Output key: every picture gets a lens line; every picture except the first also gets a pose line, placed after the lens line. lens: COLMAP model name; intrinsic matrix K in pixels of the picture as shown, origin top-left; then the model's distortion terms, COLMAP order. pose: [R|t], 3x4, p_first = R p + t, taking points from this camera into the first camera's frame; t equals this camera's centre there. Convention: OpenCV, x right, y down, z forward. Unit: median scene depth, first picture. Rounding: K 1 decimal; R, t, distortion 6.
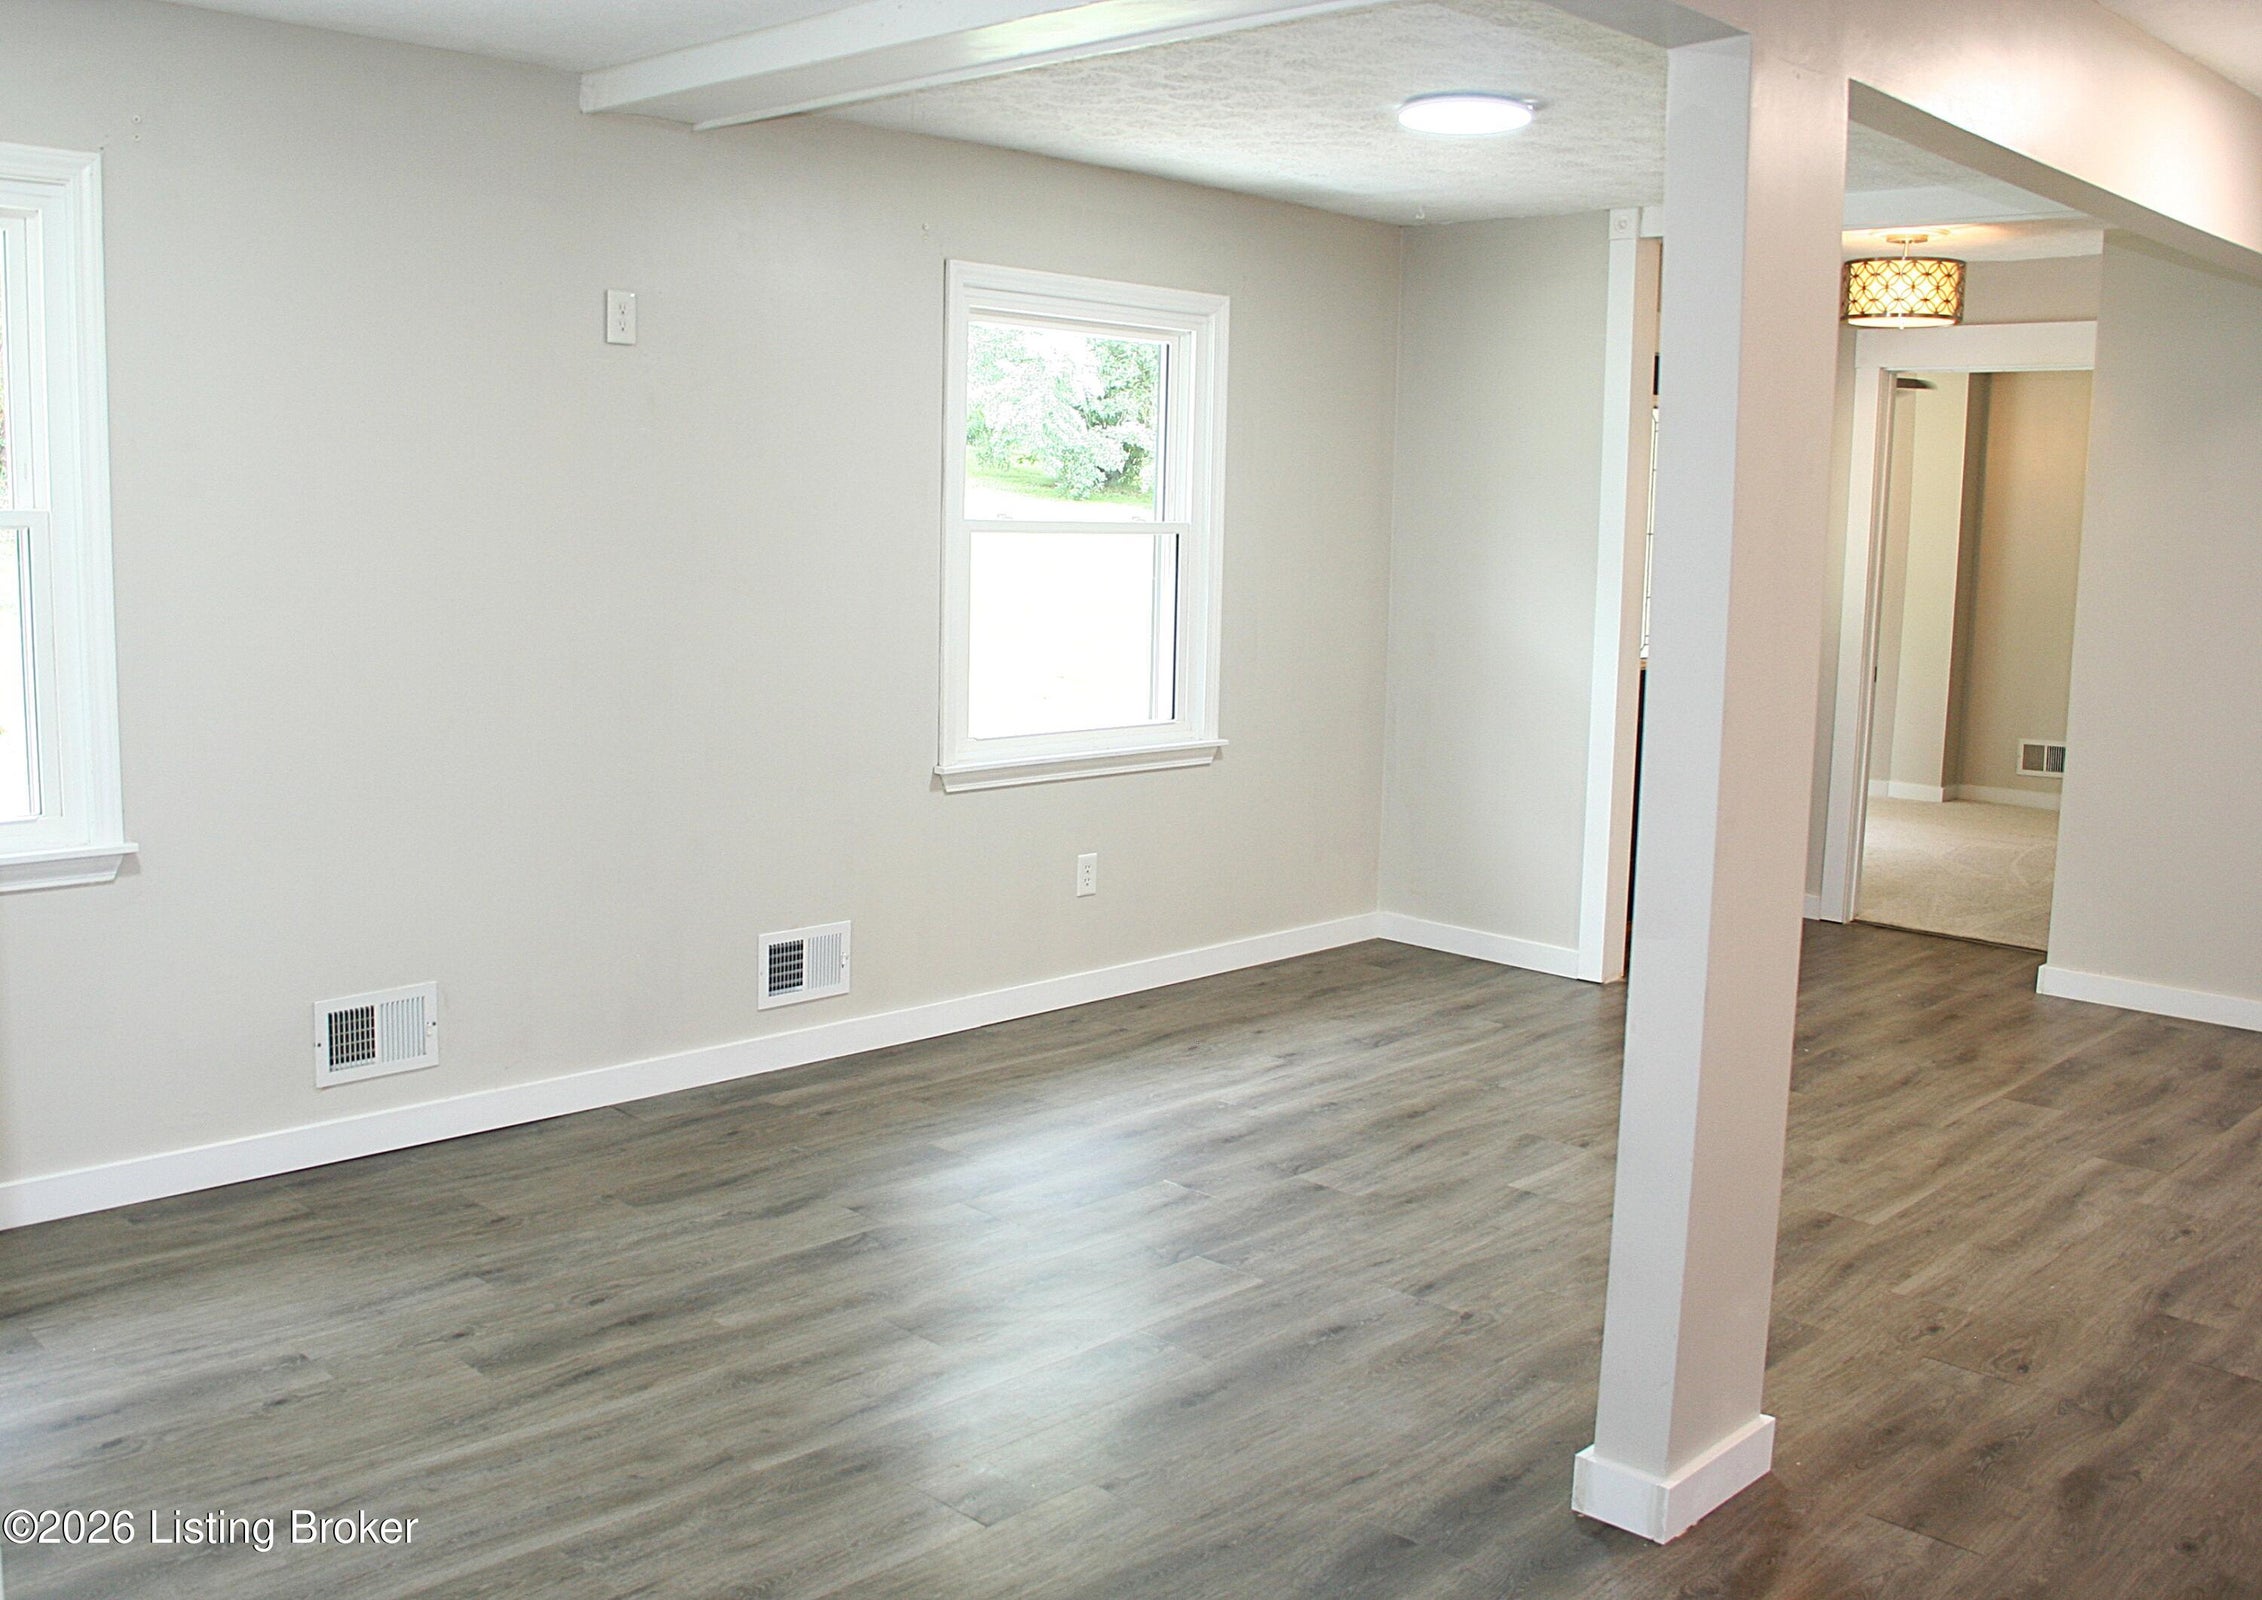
lens RADIAL K [[2014.9, 0, 1013.9], [0, 2014.9, 800.1], [0, 0, 1]] dist [-0.177022, 0.135954]
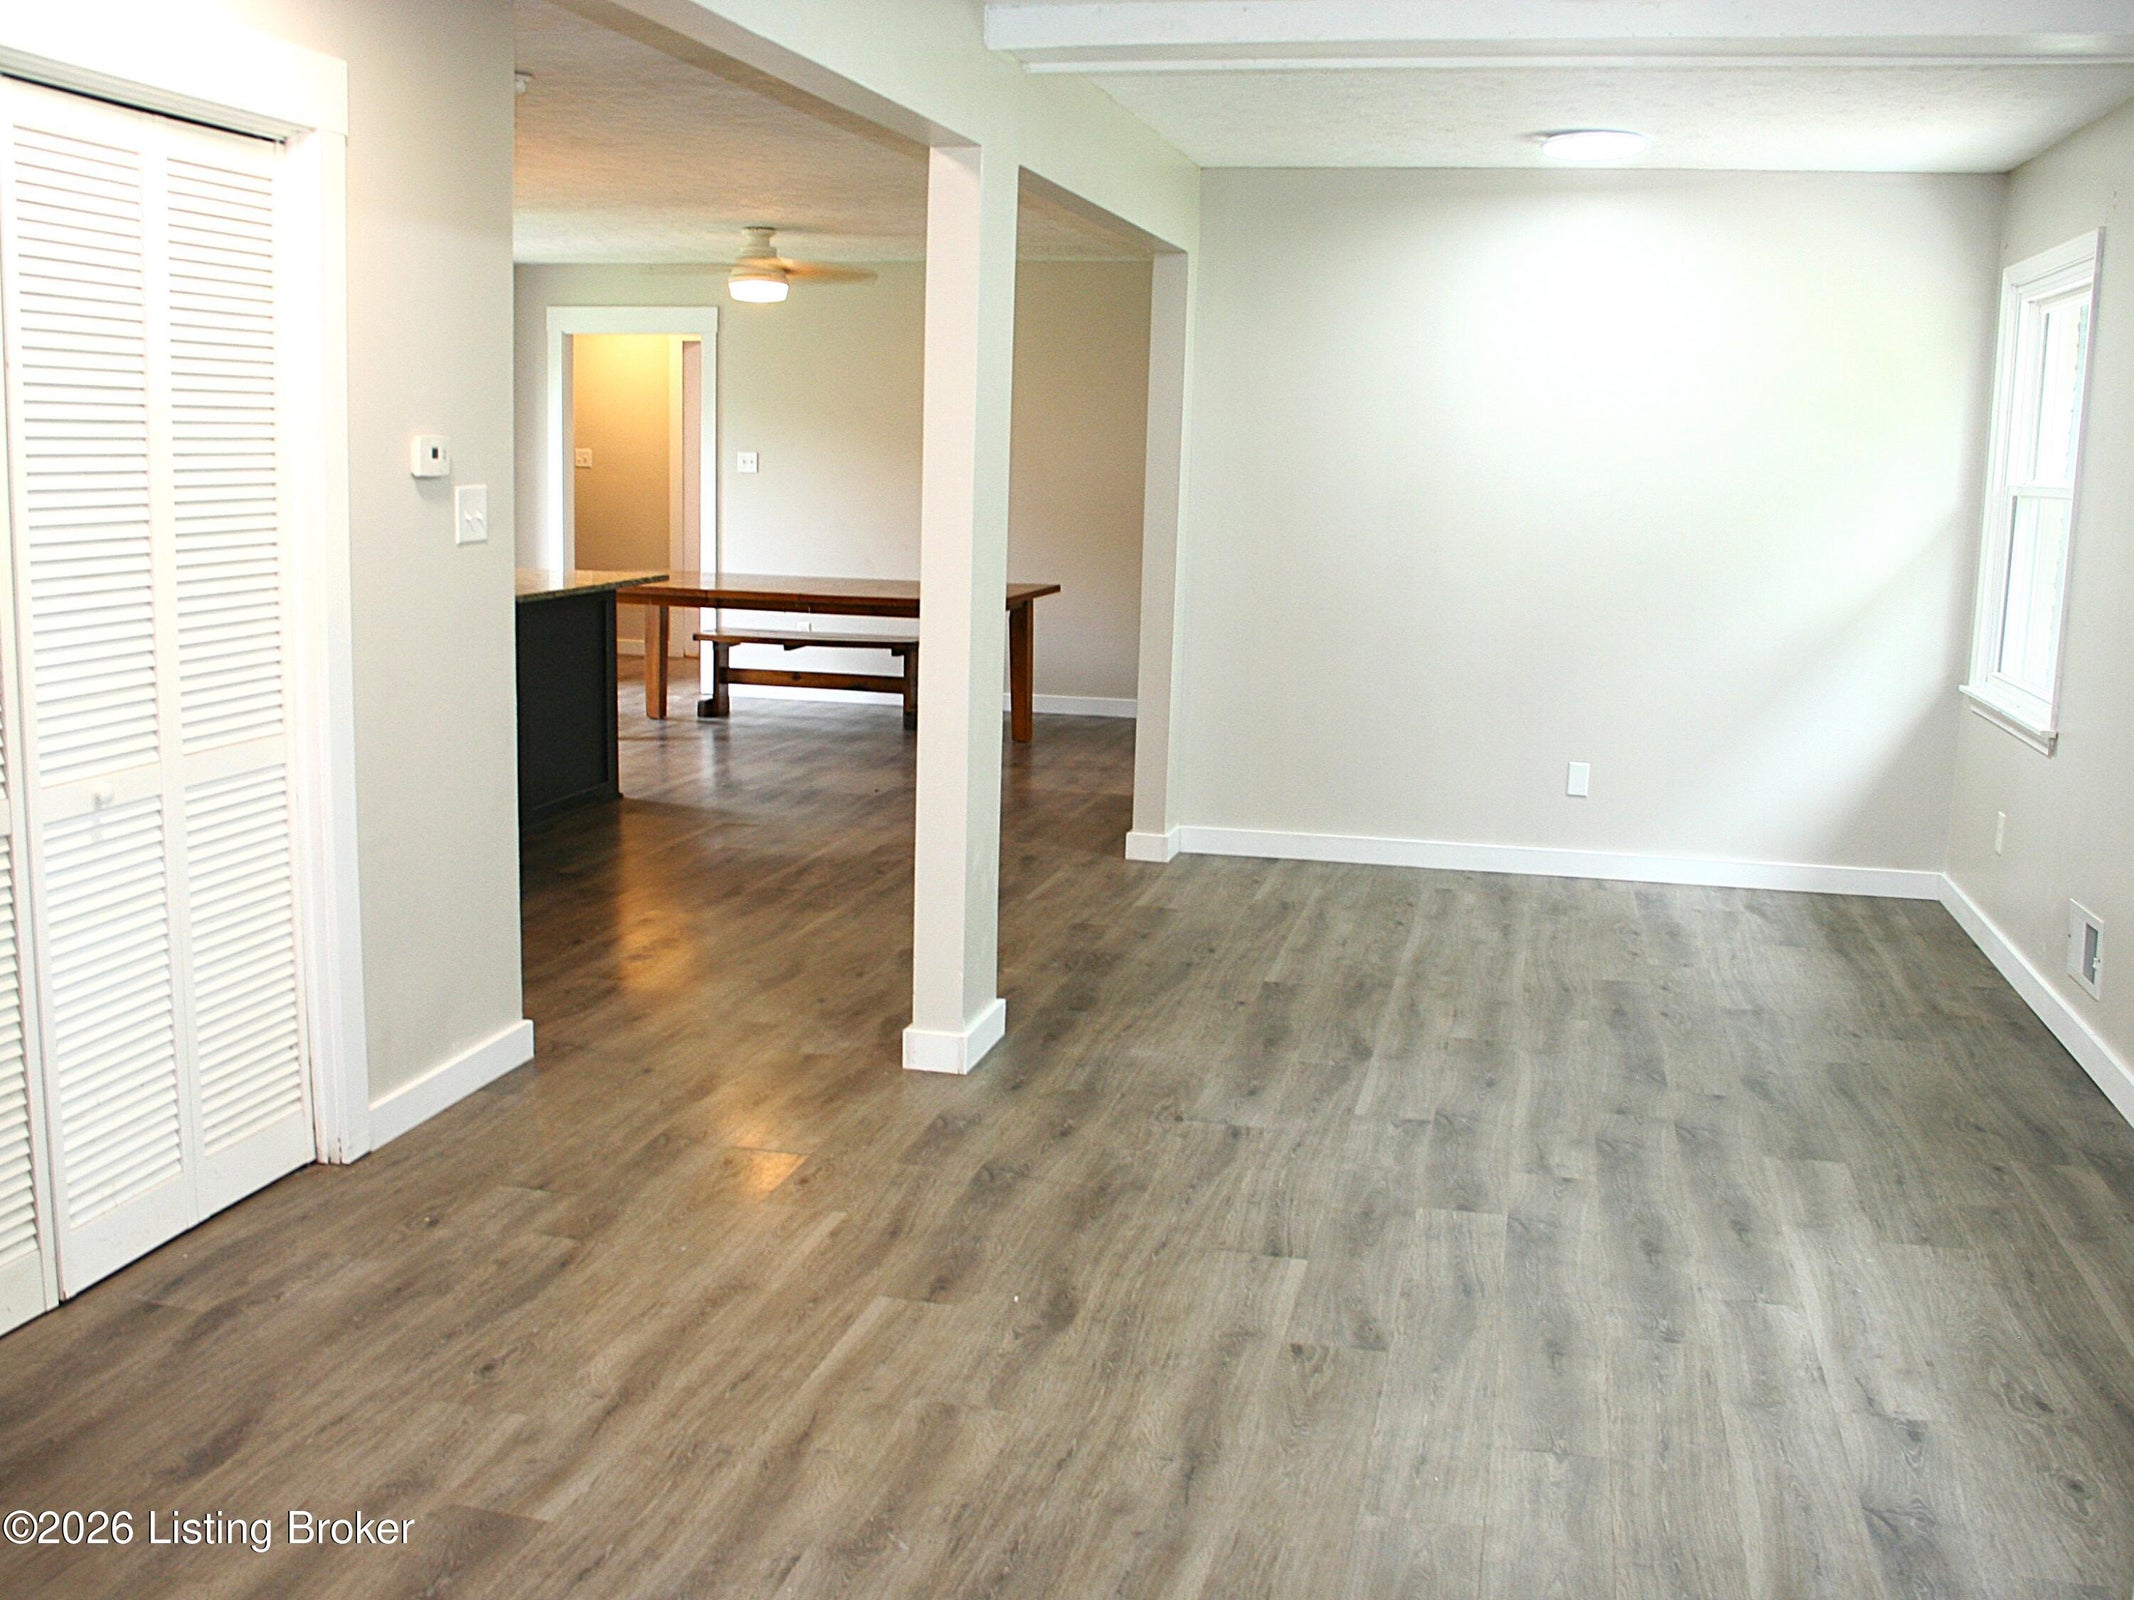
lens RADIAL K [[2037.2, 0, 1067.0], [0, 2037.2, 800.0], [0, 0, 1]] dist [-0.180749, 0.168405]
pose [[-0.839030, 0.056296, -0.541165, 0.716030], [-0.115736, 0.953402, 0.278620, -0.193076], [0.531634, 0.296403, -0.793417, 1.438336]]
